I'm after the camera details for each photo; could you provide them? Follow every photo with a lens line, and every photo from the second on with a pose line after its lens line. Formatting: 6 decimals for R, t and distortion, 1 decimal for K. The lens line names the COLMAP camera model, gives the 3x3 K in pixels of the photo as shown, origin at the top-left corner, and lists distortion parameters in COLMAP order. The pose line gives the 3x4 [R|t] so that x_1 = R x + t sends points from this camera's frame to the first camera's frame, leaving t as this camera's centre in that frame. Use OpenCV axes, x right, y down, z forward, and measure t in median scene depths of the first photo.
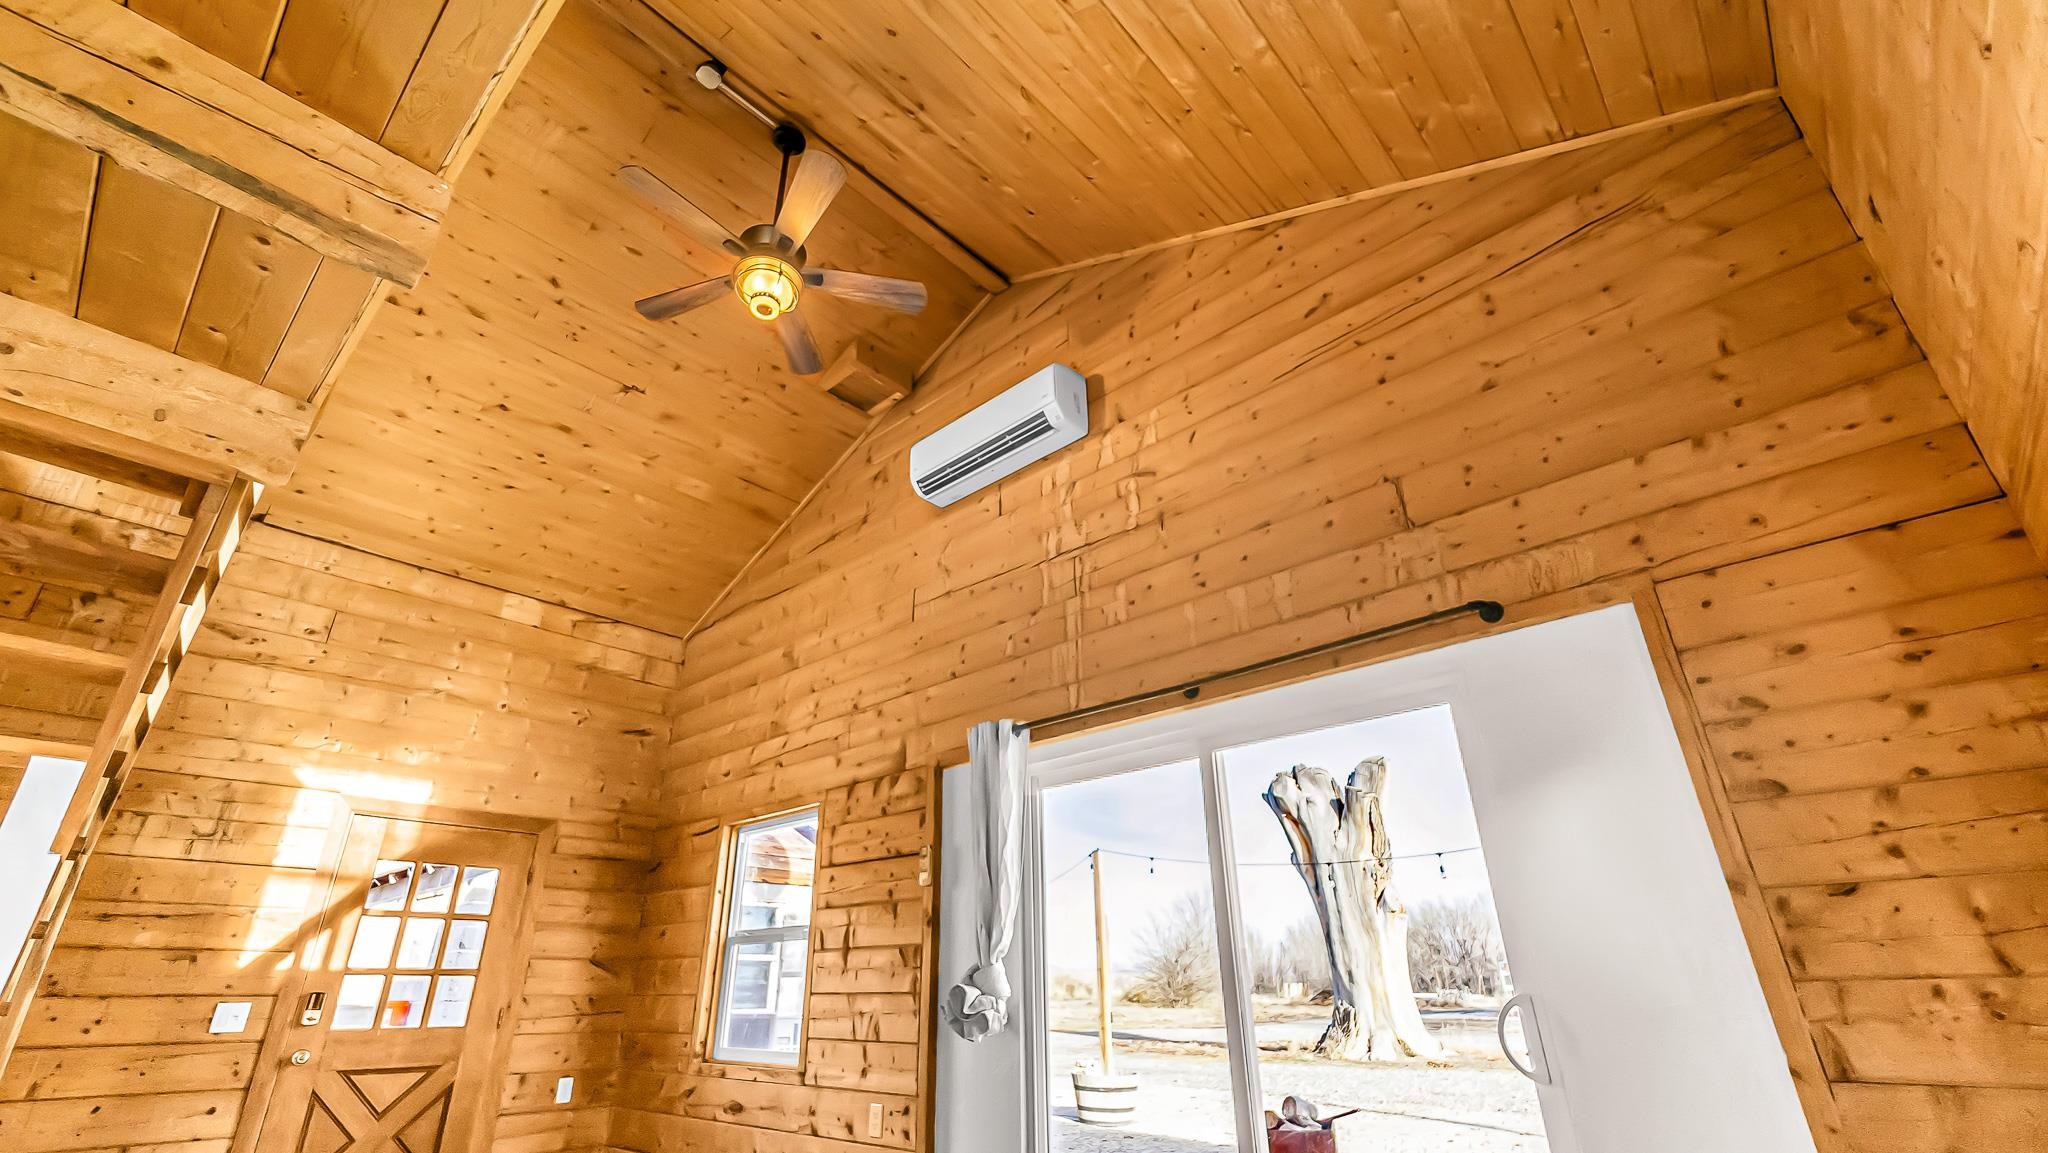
lens RADIAL K [[894.5, 0, 1006.6], [0, 894.5, 571.2], [0, 0, 1]] dist [-0.007980, 0.001710]
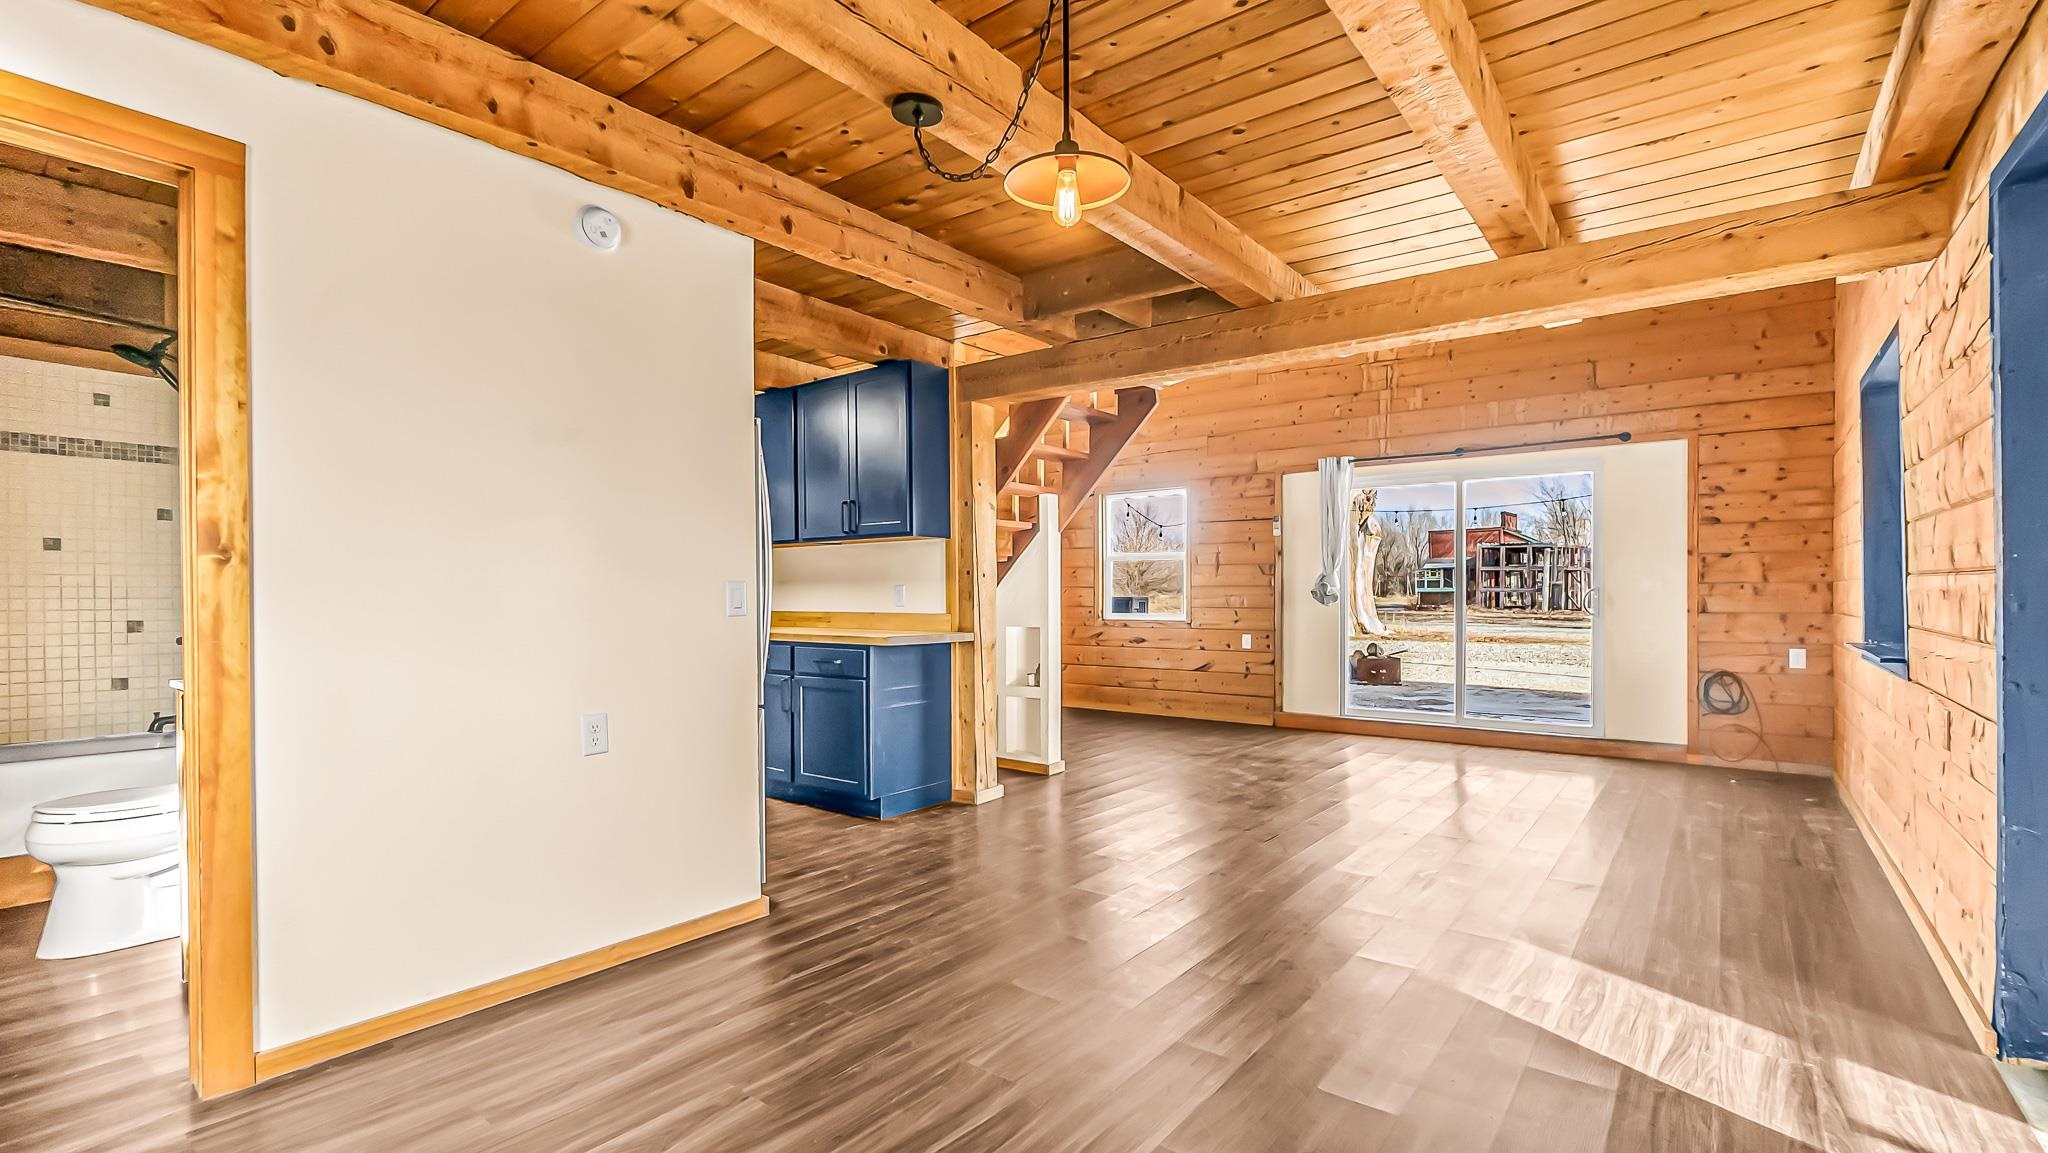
lens RADIAL K [[894.5, 0, 1027.2], [0, 894.5, 605.5], [0, 0, 1]] dist [-0.007980, 0.001710]
pose [[0.996424, 0.004326, 0.084388, -0.778528], [-0.041080, 0.897523, 0.439050, -0.334408], [-0.073841, -0.440947, 0.894491, -0.744930]]
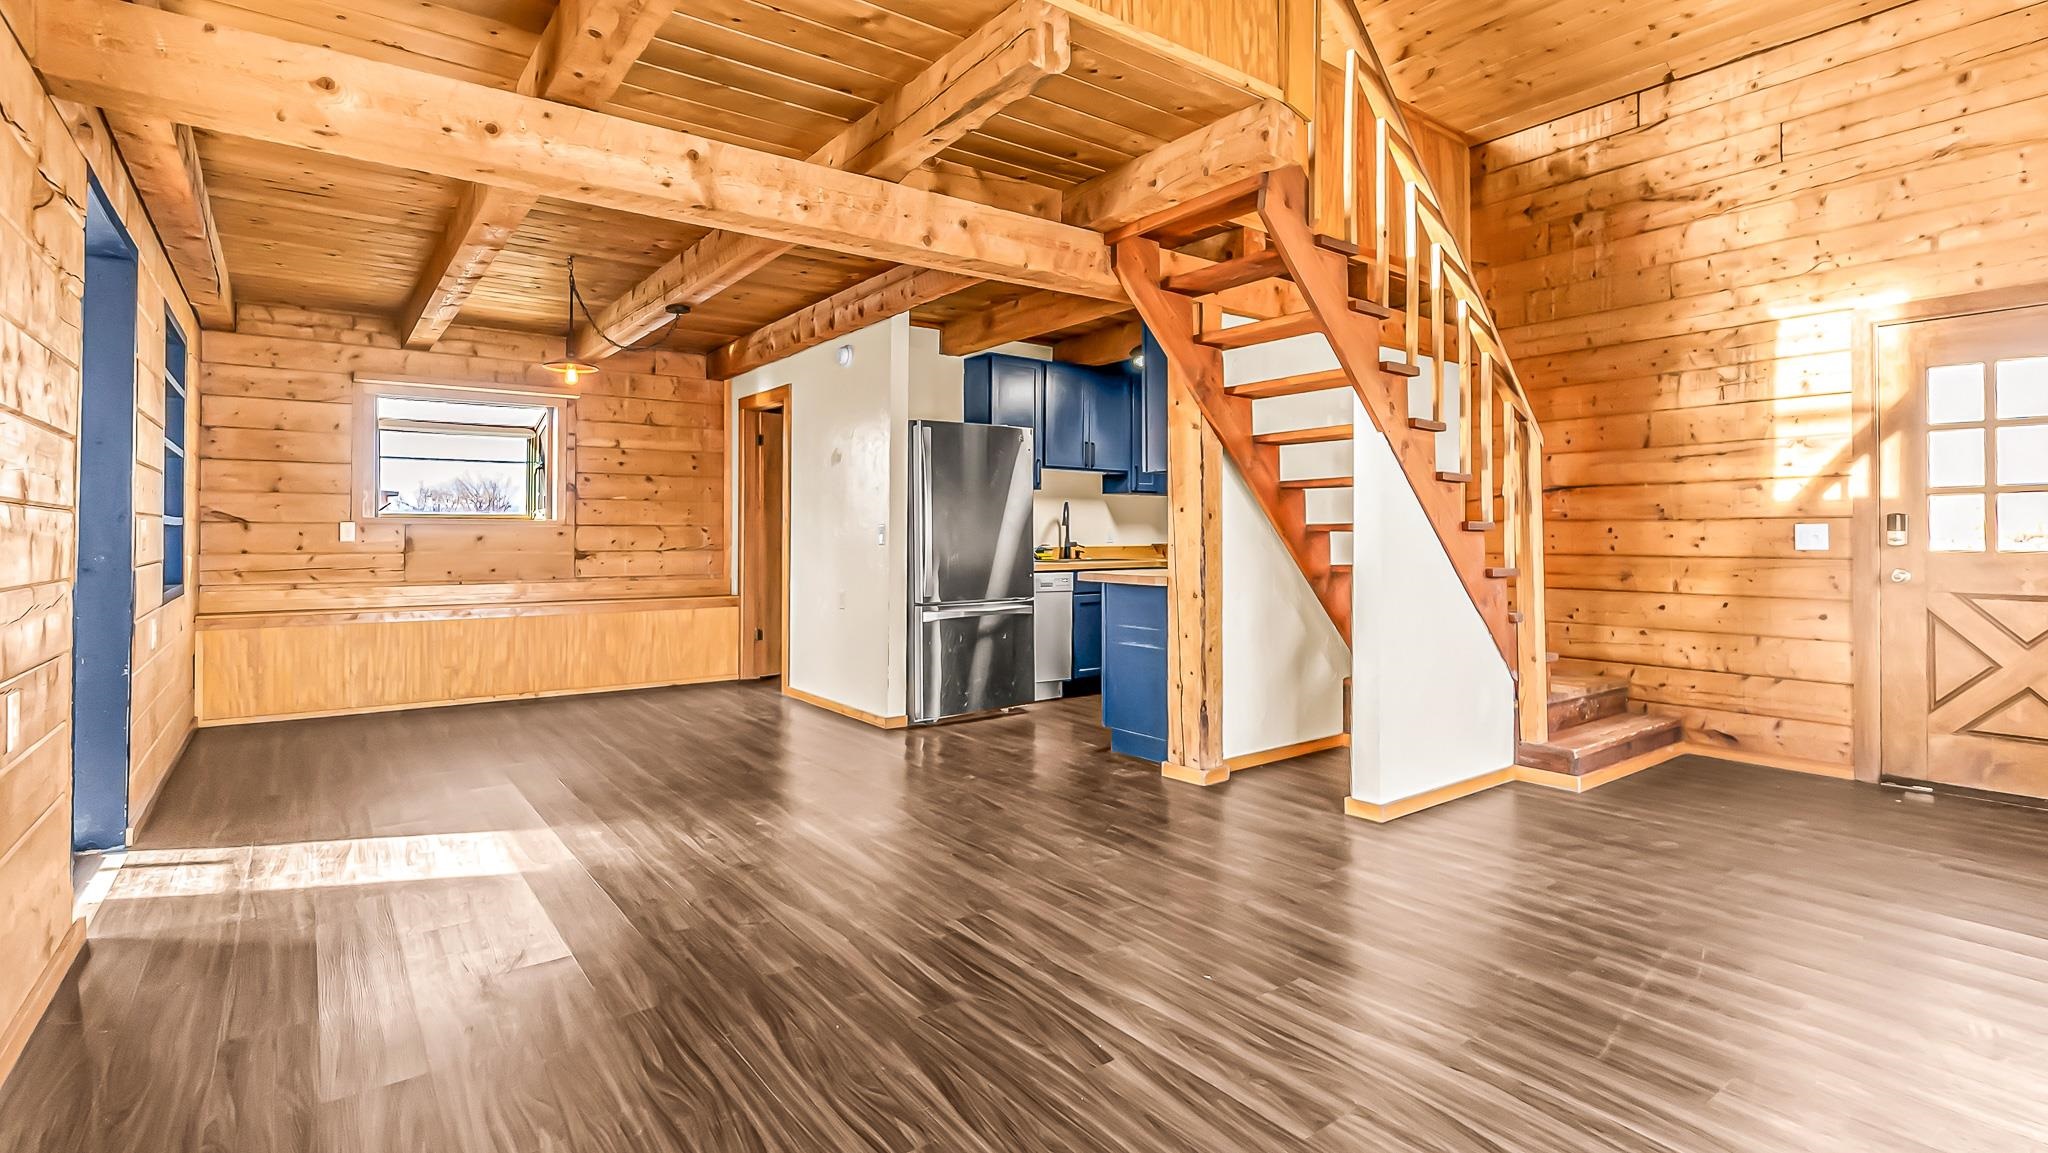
lens RADIAL K [[963.3, 0, 1020.1], [0, 963.3, 528.6], [0, 0, 1]] dist [-0.004642, -0.000259]
pose [[-0.181222, 0.001325, -0.983441, 0.373802], [0.423529, 0.902619, -0.076829, 0.188730], [0.887571, -0.430439, -0.164135, 0.369740]]
